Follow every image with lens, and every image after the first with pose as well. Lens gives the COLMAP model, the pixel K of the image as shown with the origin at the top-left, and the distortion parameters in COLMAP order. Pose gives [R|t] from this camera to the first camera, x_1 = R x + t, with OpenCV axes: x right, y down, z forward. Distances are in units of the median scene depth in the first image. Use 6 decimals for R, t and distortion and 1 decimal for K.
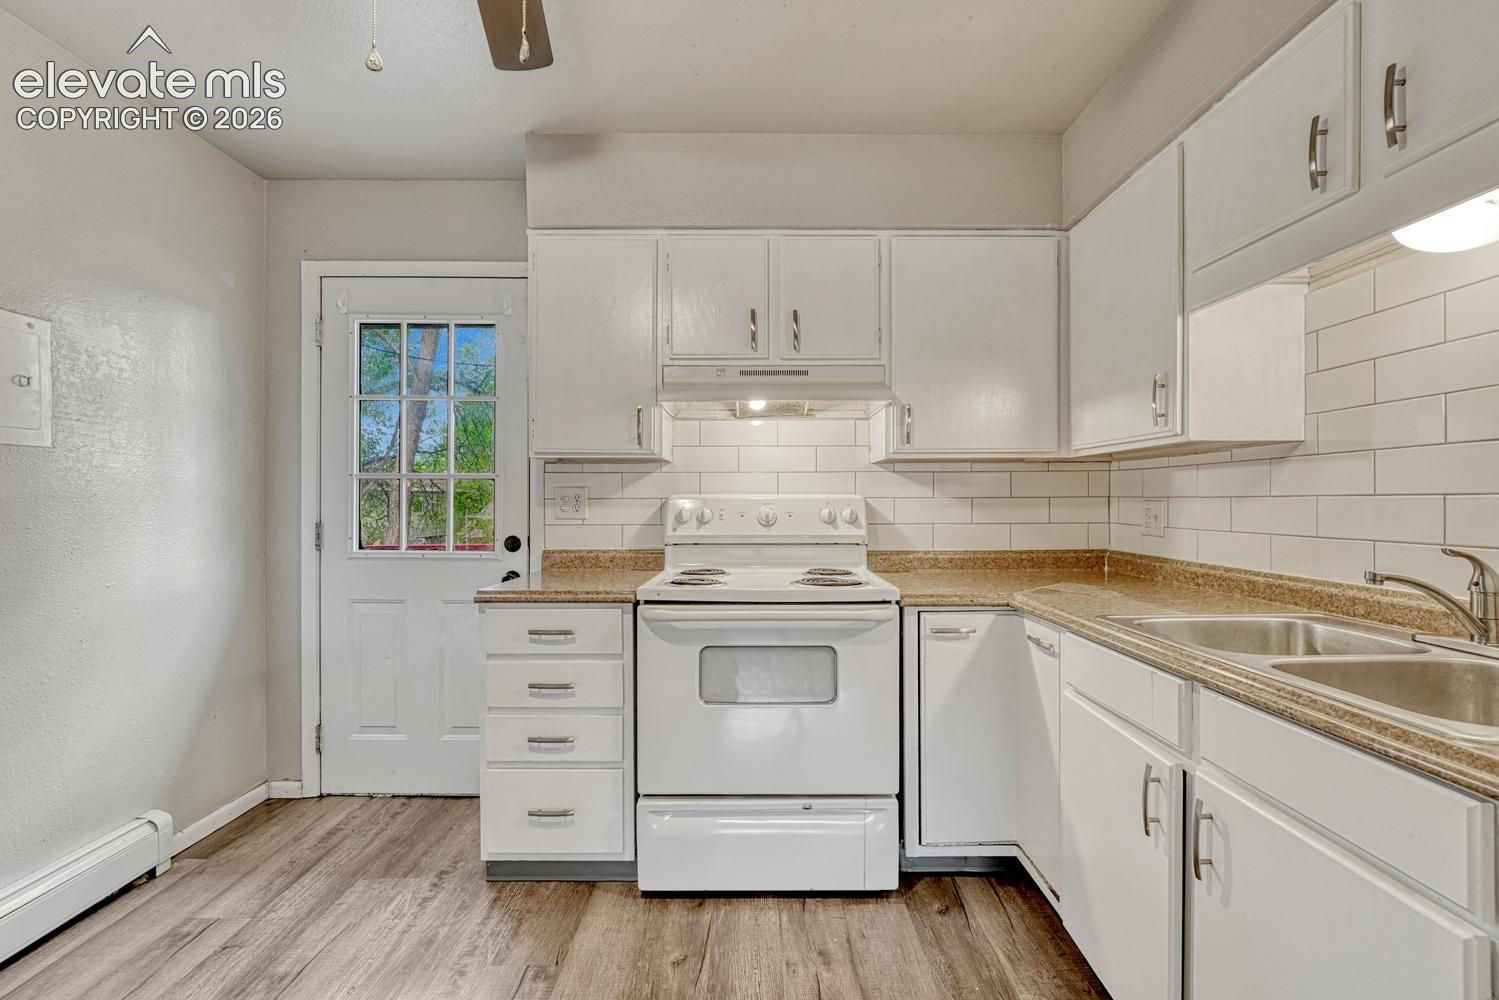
lens RADIAL K [[684.7, 0, 762.3], [0, 684.7, 501.9], [0, 0, 1]] dist [-0.004300, -0.000049]
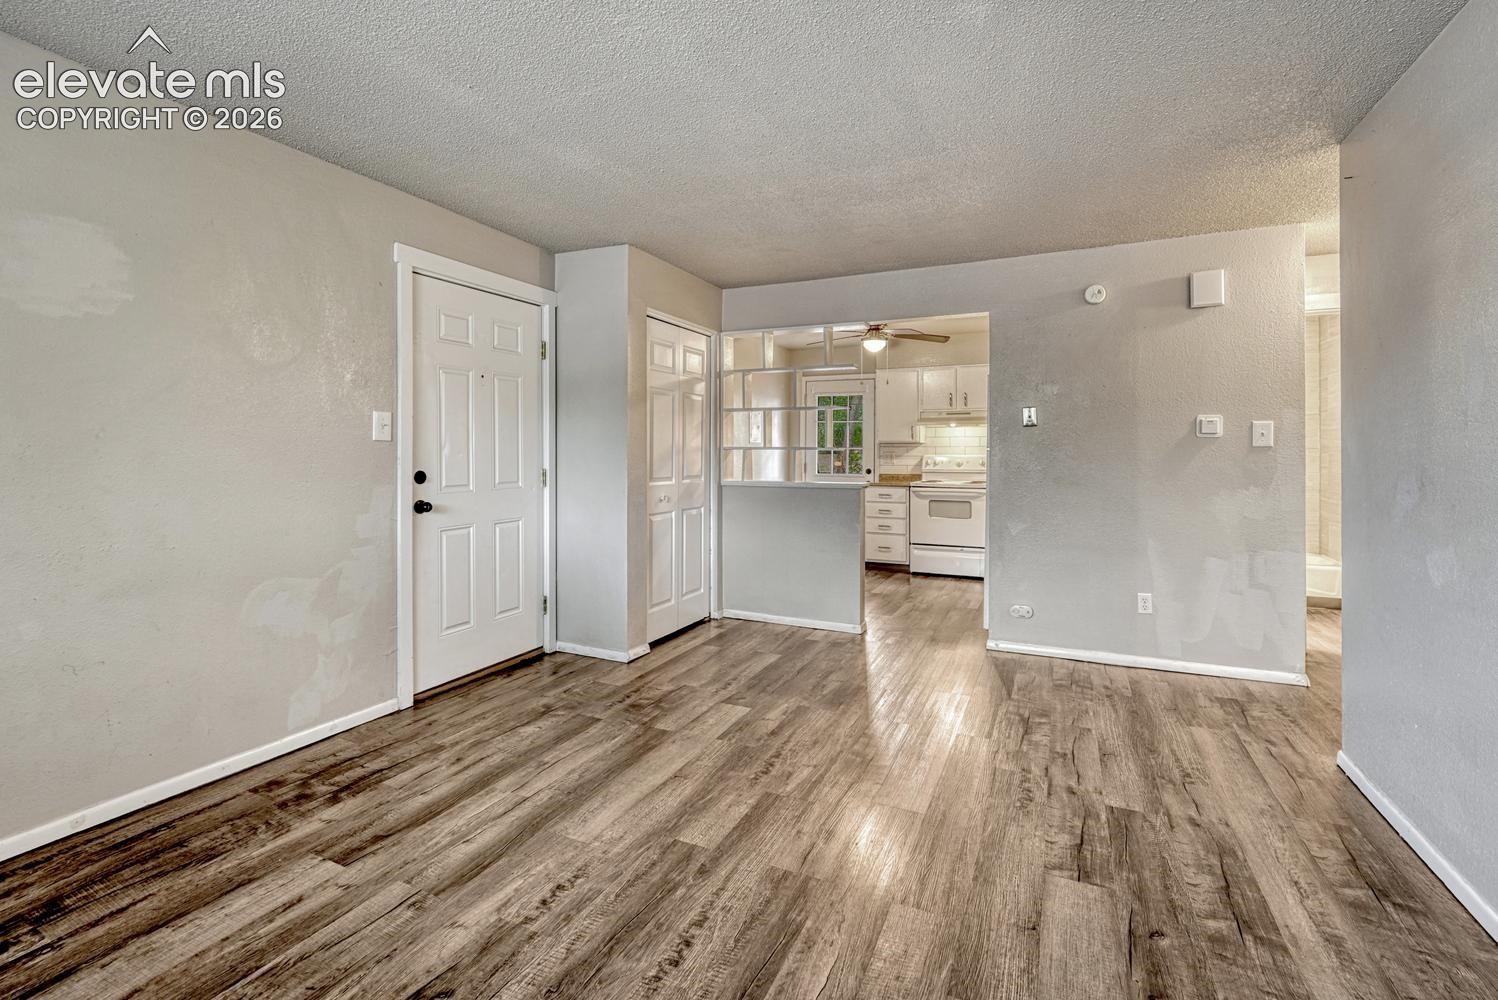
lens RADIAL K [[684.3, 0, 729.6], [0, 684.3, 460.2], [0, 0, 1]] dist [-0.004300, -0.000049]
pose [[0.890700, 0.005359, -0.454559, 0.537751], [-0.002578, 0.999974, 0.006738, -0.007053], [0.454584, -0.004830, 0.890691, -2.330882]]
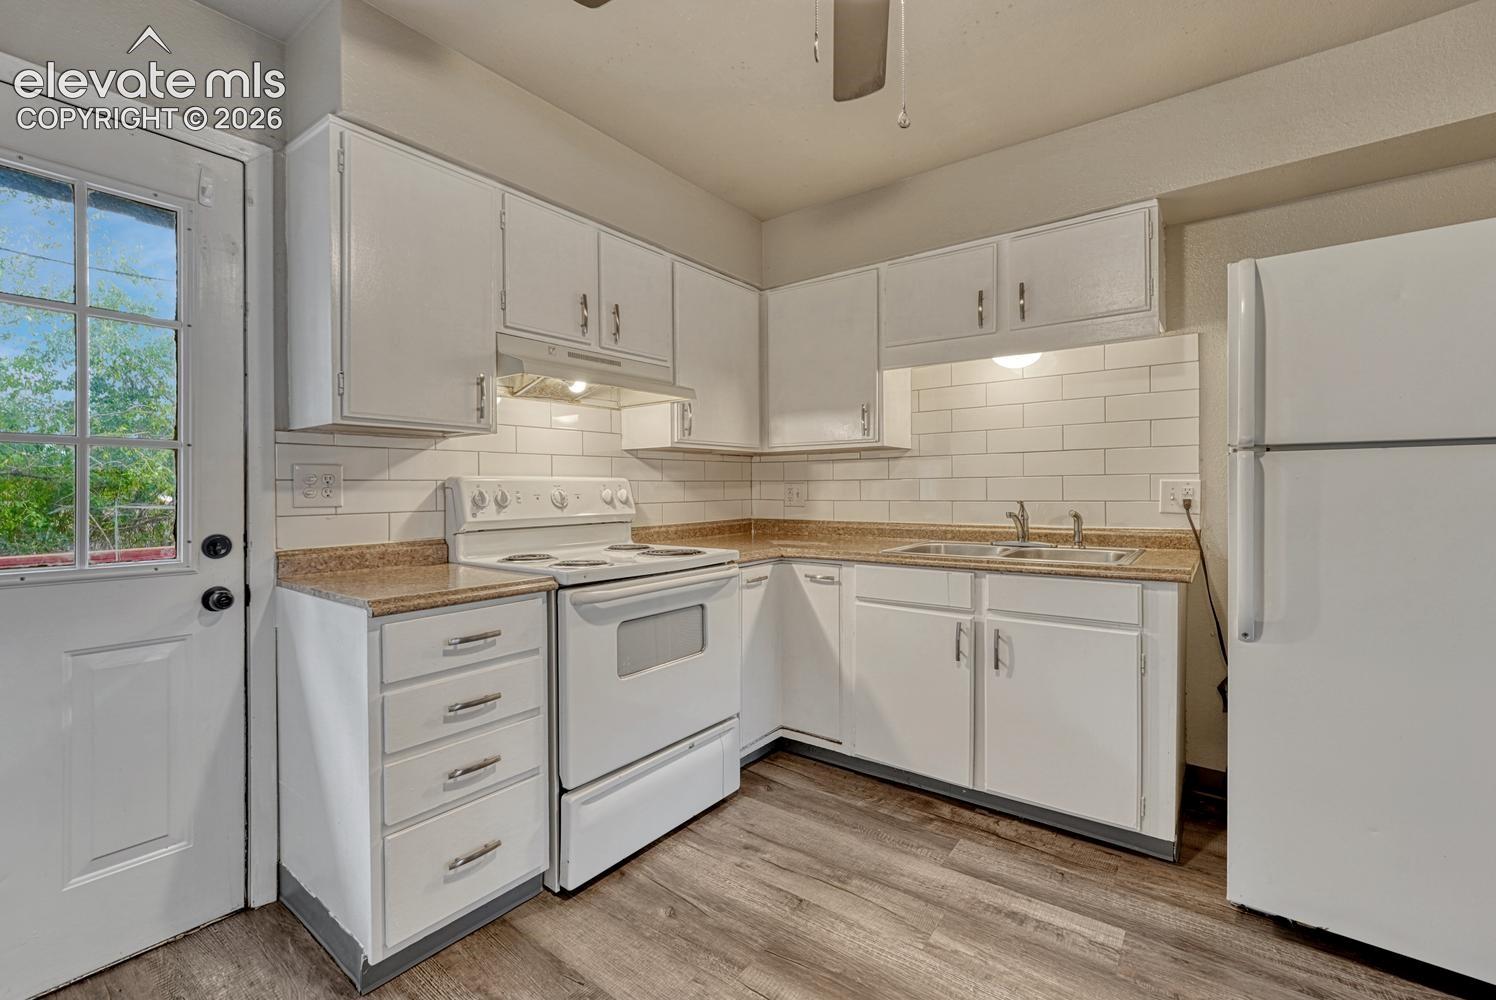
lens RADIAL K [[630.3, 0, 779.6], [0, 630.3, 491.4], [0, 0, 1]] dist [-0.004653, 0.001166]
pose [[0.597666, -0.008981, 0.801695, -0.666222], [0.010463, 0.999939, 0.003402, 0.013686], [-0.801677, 0.006355, 0.597724, 0.230892]]
